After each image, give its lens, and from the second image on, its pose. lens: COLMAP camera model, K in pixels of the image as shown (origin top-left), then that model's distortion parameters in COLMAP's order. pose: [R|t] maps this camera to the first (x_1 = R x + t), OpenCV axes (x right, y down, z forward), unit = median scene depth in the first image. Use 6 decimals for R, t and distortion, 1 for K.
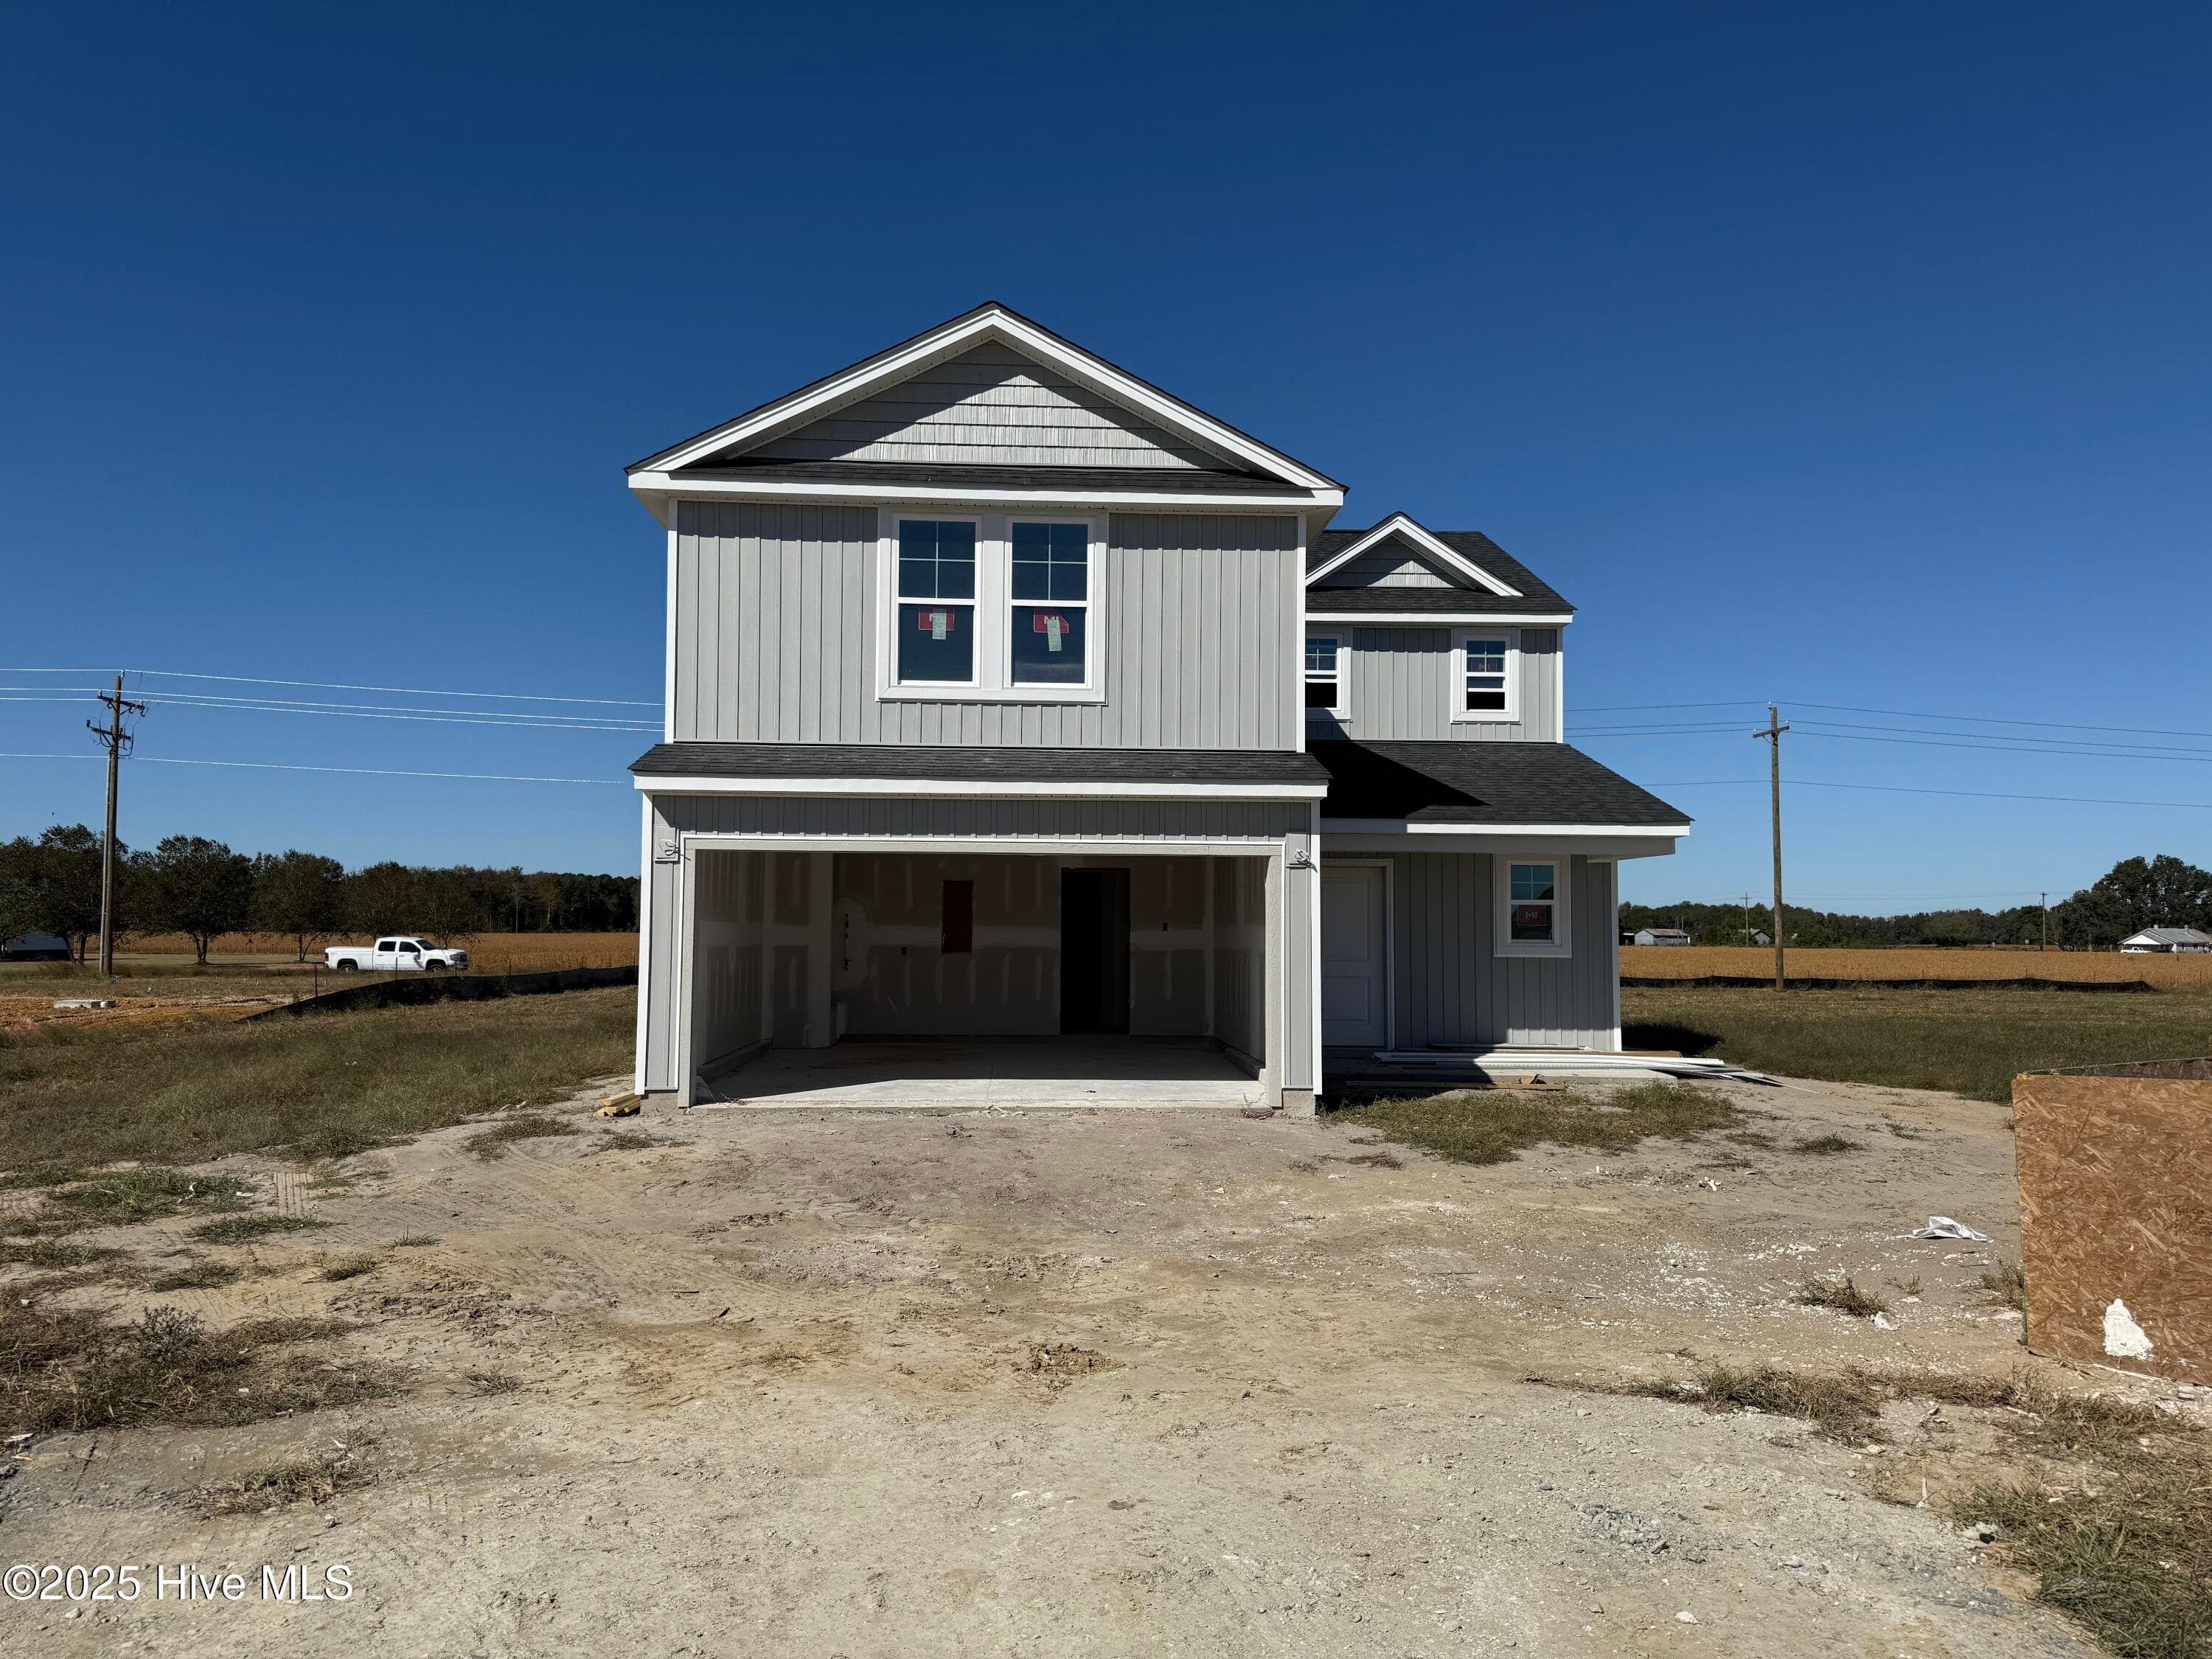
lens RADIAL K [[1523.8, 0, 1088.7], [0, 1523.8, 850.3], [0, 0, 1]] dist [0.030160, -0.035826]
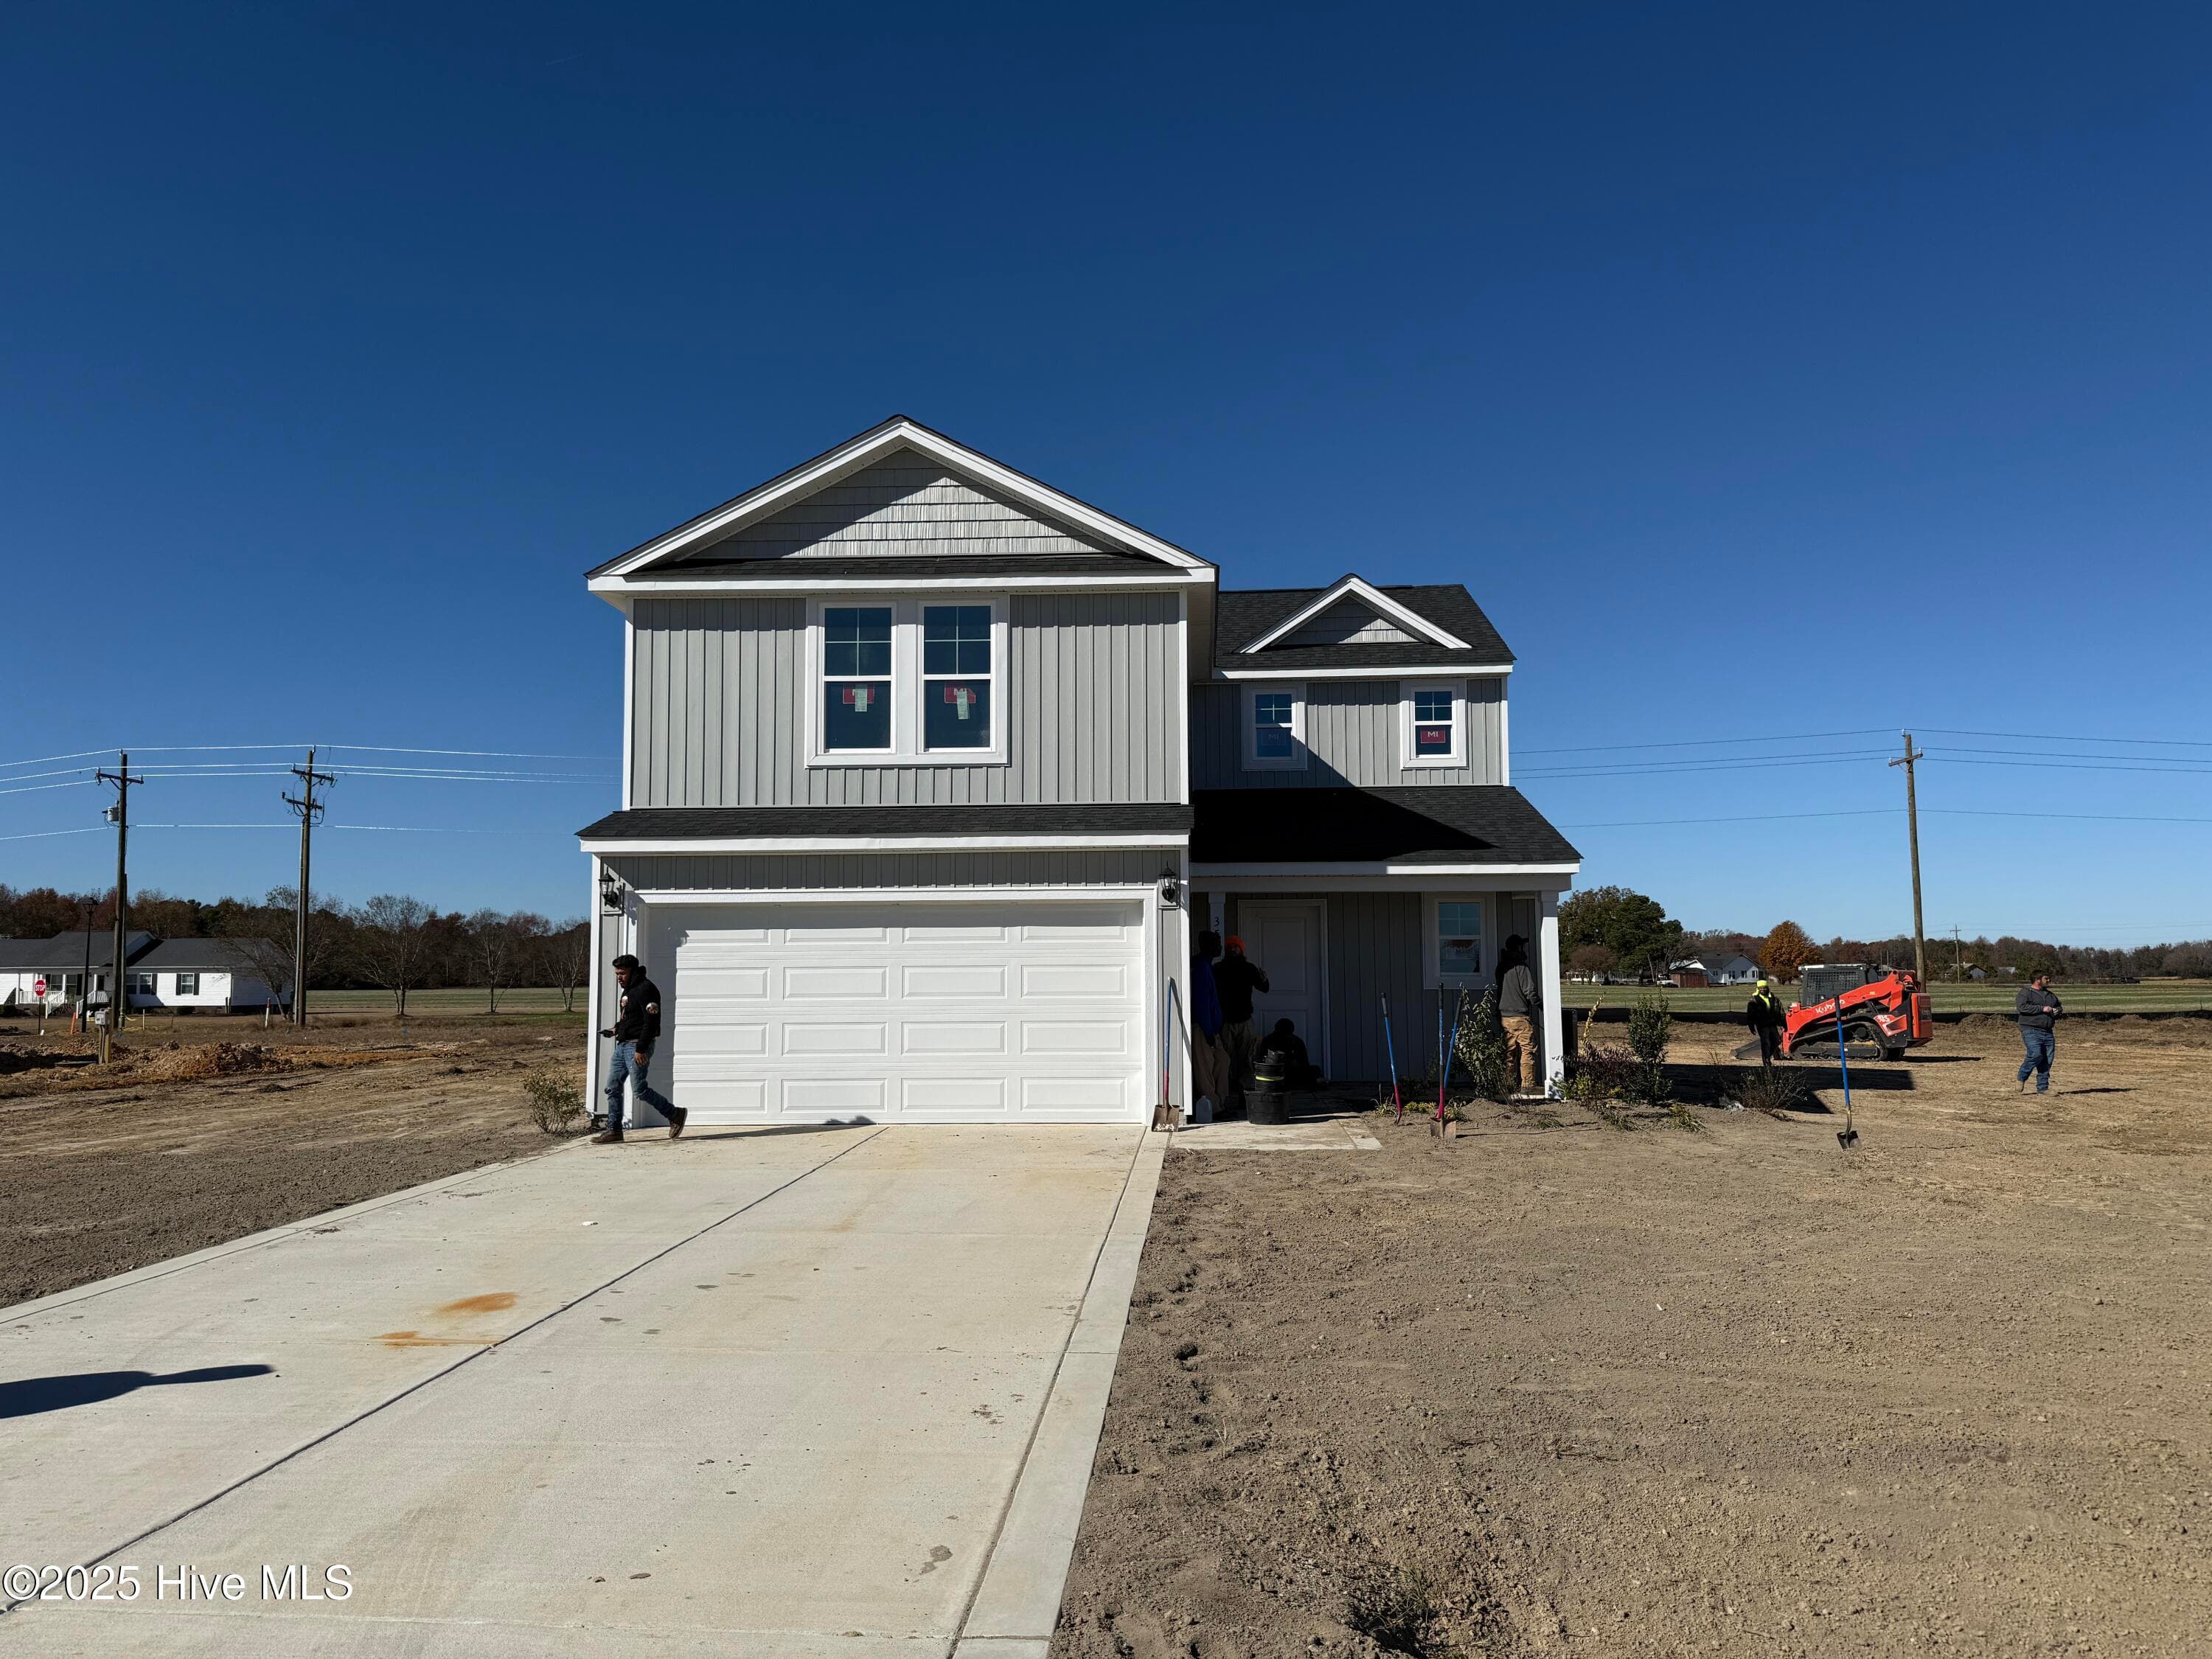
lens RADIAL K [[1523.8, 0, 1114.3], [0, 1523.8, 835.7], [0, 0, 1]] dist [0.030160, -0.035826]
pose [[0.994810, -0.022215, -0.099291, 0.198215], [0.018353, 0.999045, -0.039648, 0.001127], [0.100077, 0.037620, 0.994268, -0.099432]]
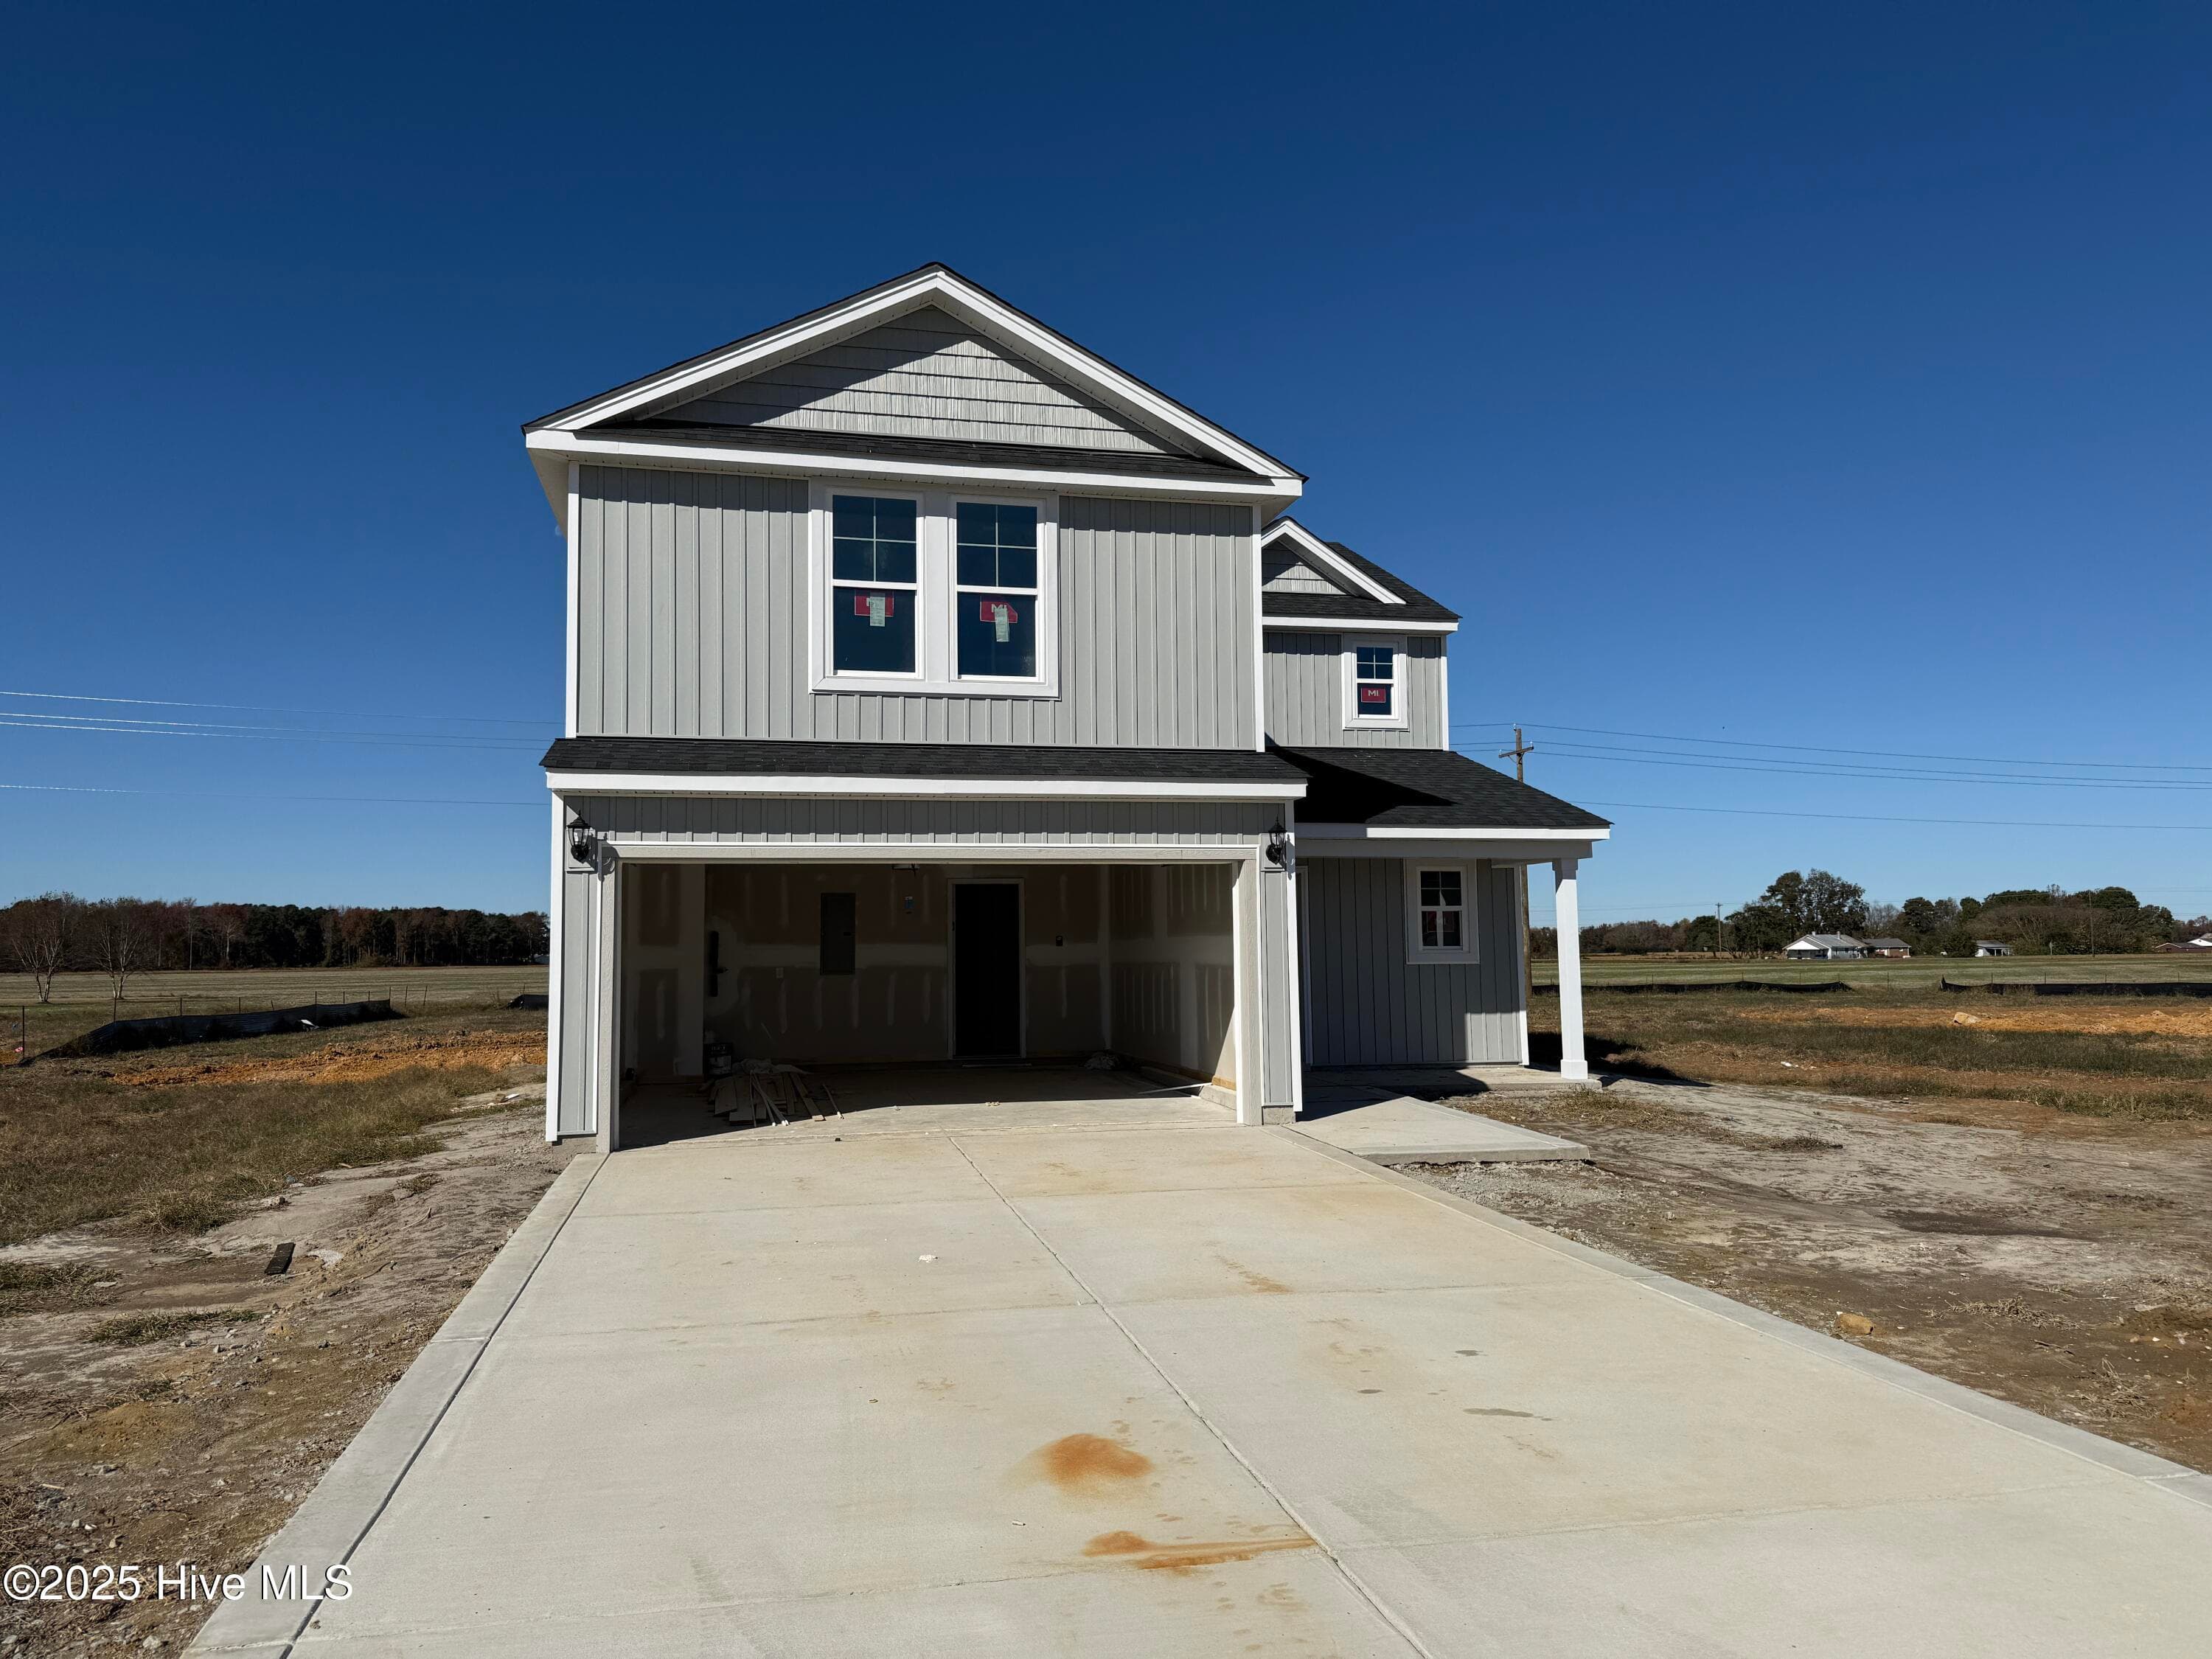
lens RADIAL K [[1523.8, 0, 1085.2], [0, 1523.8, 834.5], [0, 0, 1]] dist [0.030160, -0.035826]
pose [[0.985340, -0.004901, 0.170529, -0.131767], [0.009166, 0.999664, -0.024231, 0.009321], [-0.170353, 0.025439, 0.985055, 0.082533]]
